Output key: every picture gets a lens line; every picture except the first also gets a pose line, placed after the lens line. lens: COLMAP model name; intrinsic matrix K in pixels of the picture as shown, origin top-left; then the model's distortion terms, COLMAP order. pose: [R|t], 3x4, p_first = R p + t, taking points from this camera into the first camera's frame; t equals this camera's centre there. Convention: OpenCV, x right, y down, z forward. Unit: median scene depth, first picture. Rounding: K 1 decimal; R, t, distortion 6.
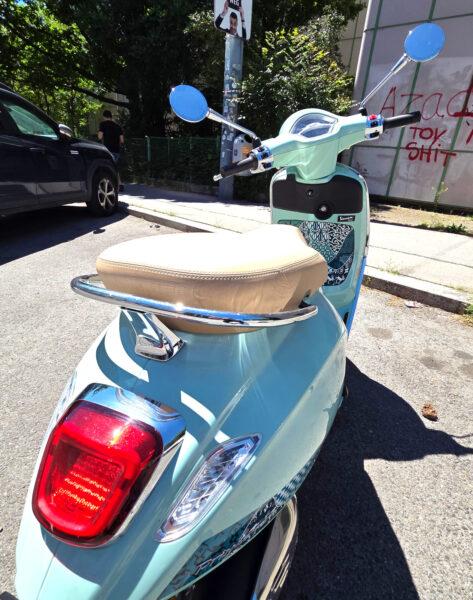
lens RADIAL K [[317.8, 0, 246.2], [0, 317.8, 299.2], [0, 0, 1]] dist [0.000500, 0.000912]
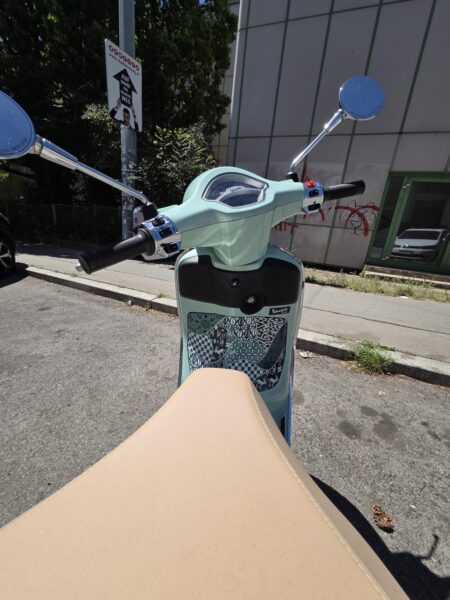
lens RADIAL K [[238.7, 0, 223.3], [0, 238.7, 303.7], [0, 0, 1]] dist [0.000703, -0.000937]
pose [[0.956365, -0.069060, 0.283895, 0.012019], [0.096499, 0.991798, -0.083818, -0.125537], [-0.275778, 0.107557, 0.955185, 0.258974]]
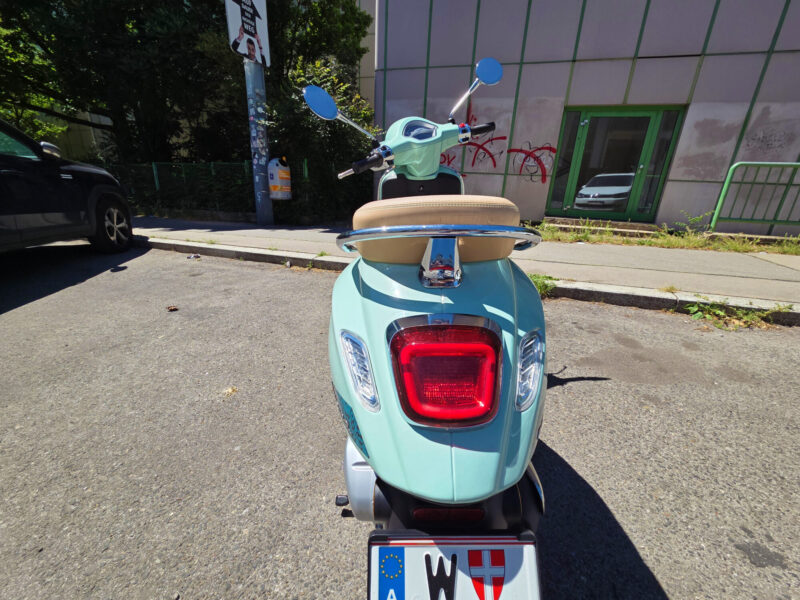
lens RADIAL K [[318.2, 0, 400.0], [0, 318.2, 300.0], [0, 0, 1]] dist [0.000703, -0.000937]
pose [[0.925946, -0.149003, 0.347018, -0.167043], [0.174278, 0.983774, -0.042610, 0.049553], [-0.335038, 0.099932, 0.936890, -0.004884]]
